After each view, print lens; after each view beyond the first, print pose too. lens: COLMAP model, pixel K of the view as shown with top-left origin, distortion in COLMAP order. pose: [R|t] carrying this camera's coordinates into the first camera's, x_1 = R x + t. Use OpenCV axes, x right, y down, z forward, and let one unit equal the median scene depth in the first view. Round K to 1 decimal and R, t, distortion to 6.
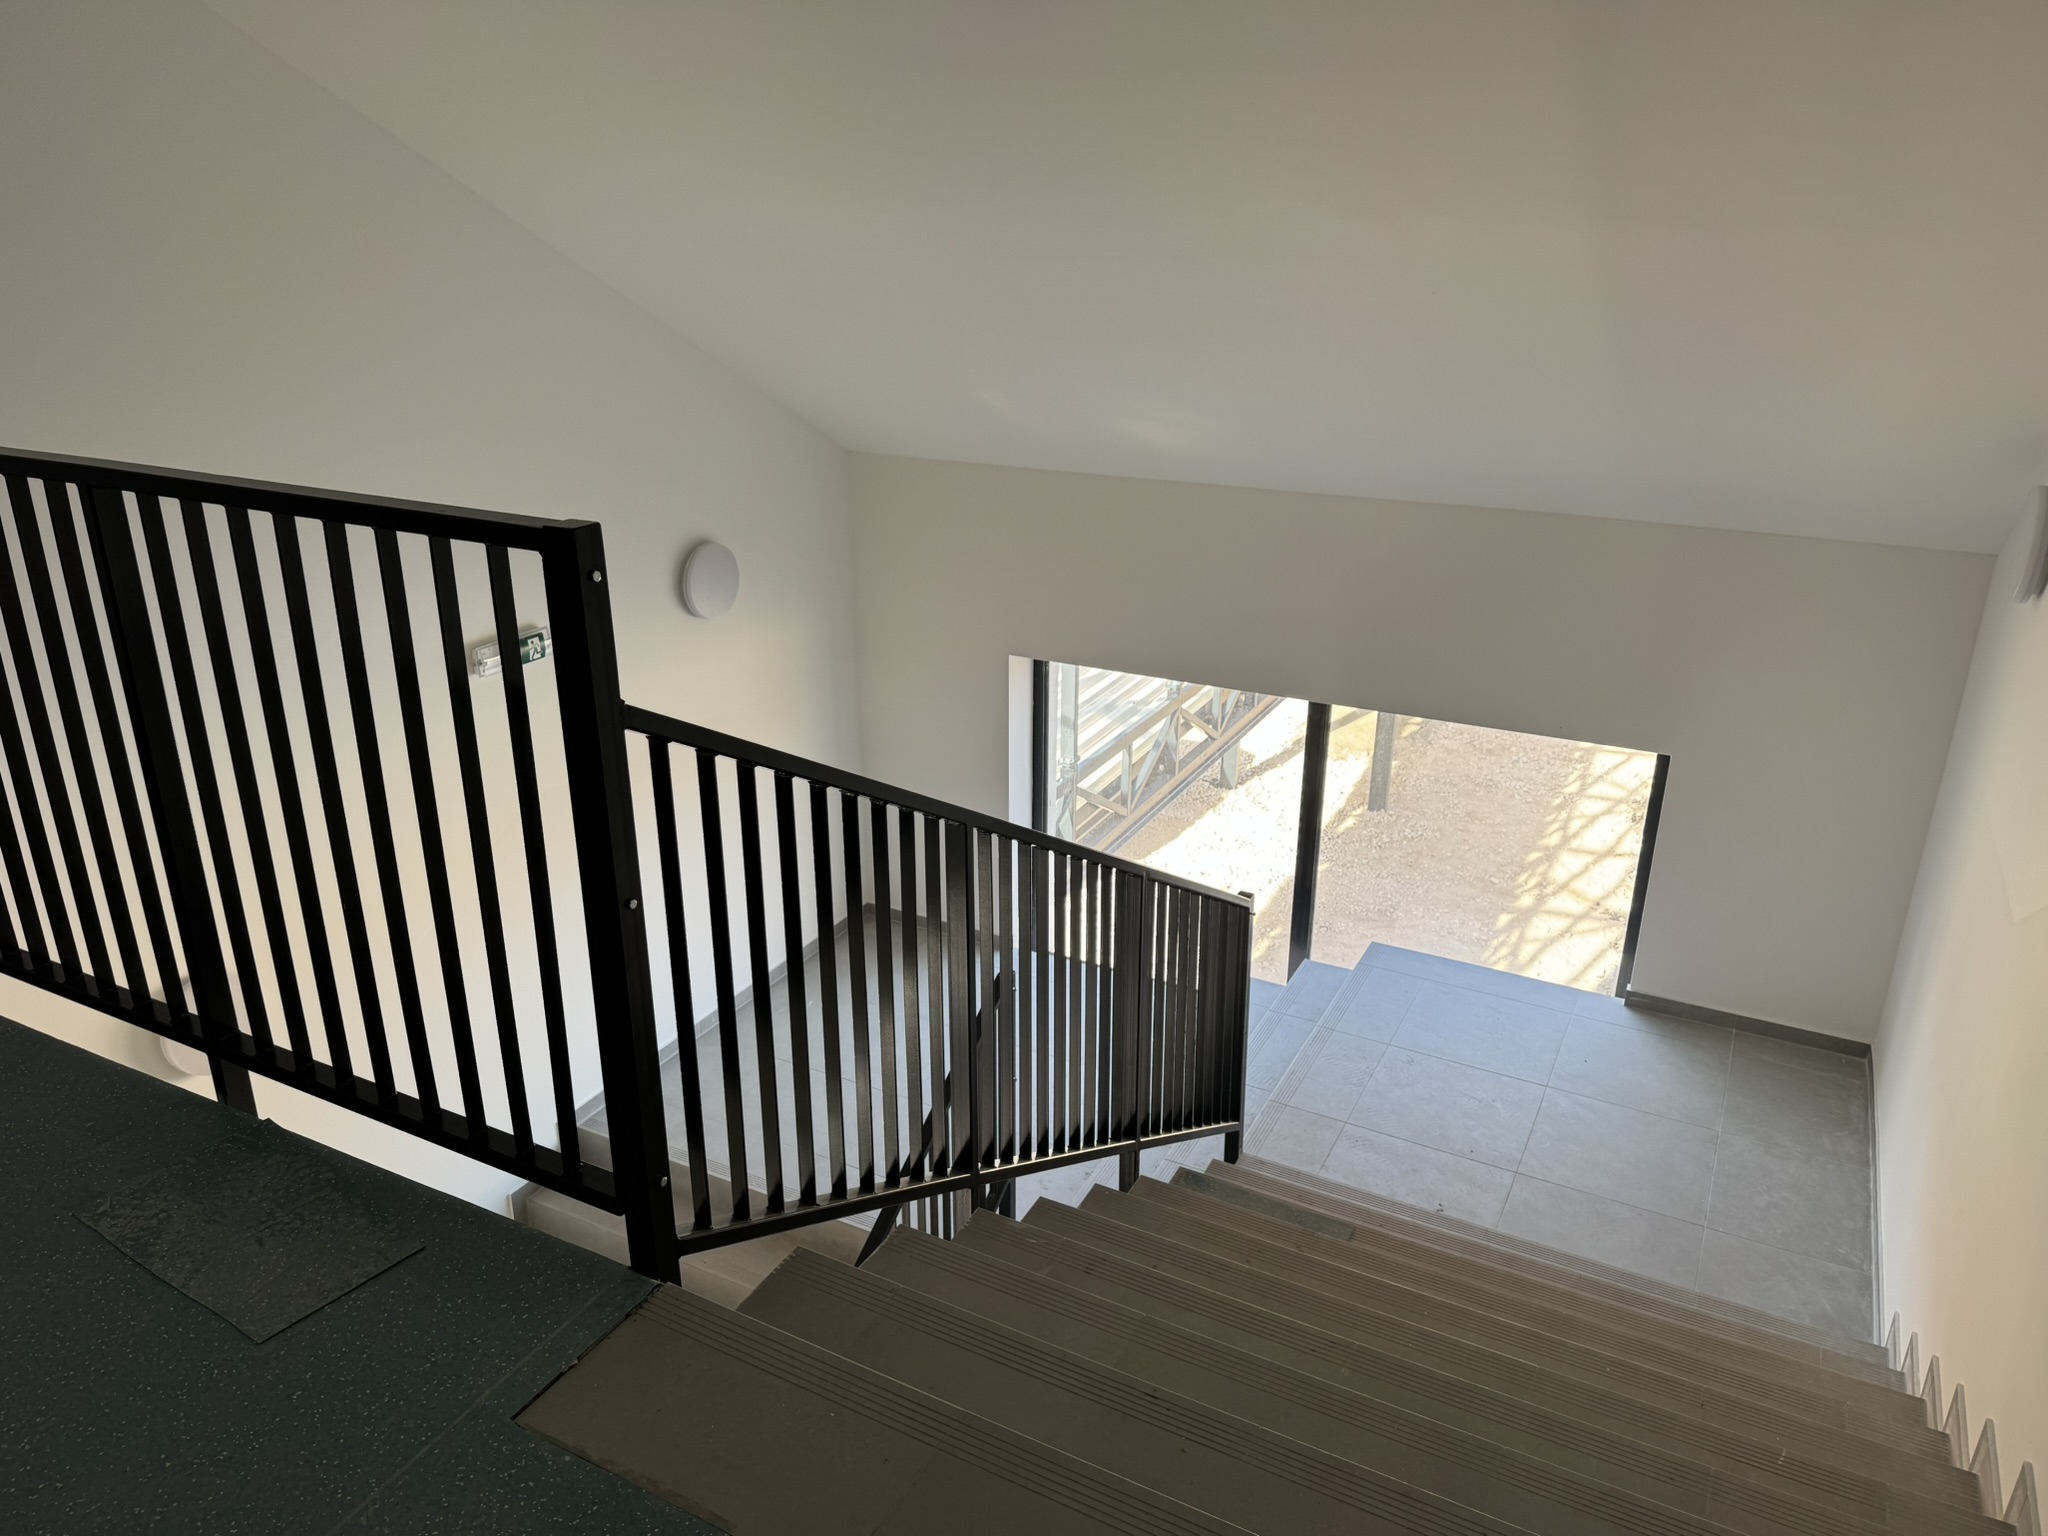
lens RADIAL K [[1433.9, 0, 1008.1], [0, 1433.9, 767.4], [0, 0, 1]] dist [0.030273, -0.004488]
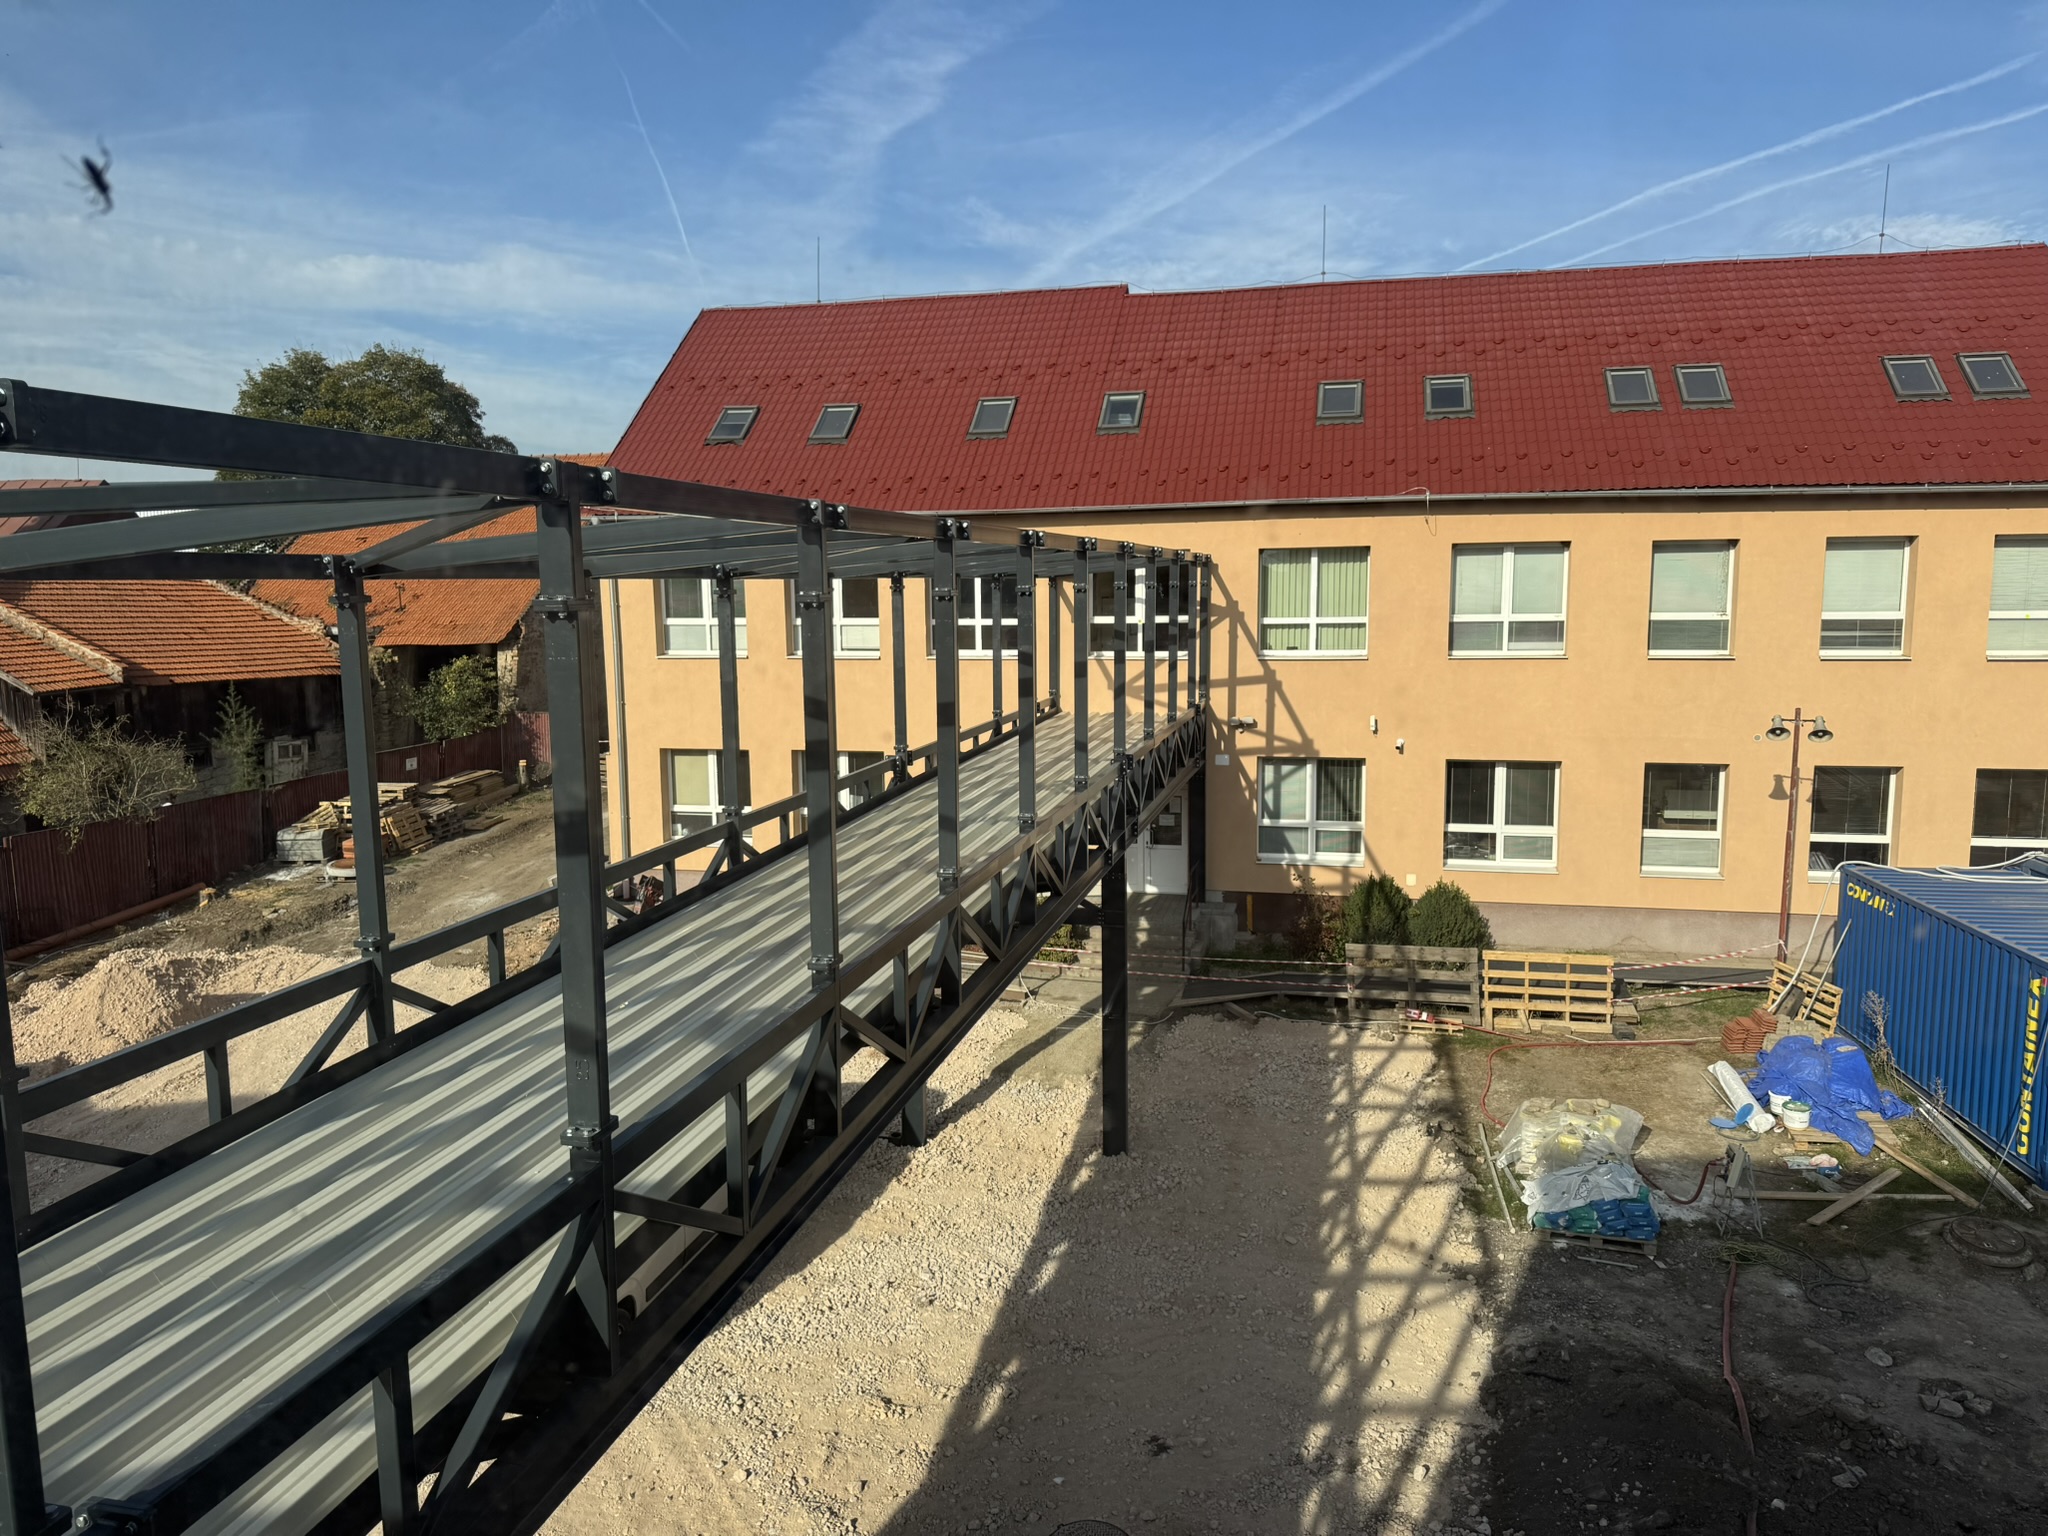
lens RADIAL K [[1433.9, 0, 1012.0], [0, 1433.9, 760.3], [0, 0, 1]] dist [0.030273, -0.004488]
pose [[0.968355, -0.039524, 0.246427, 0.033926], [0.098416, 0.967843, -0.231503, -0.000027], [-0.229353, 0.248429, 0.941106, 0.286107]]
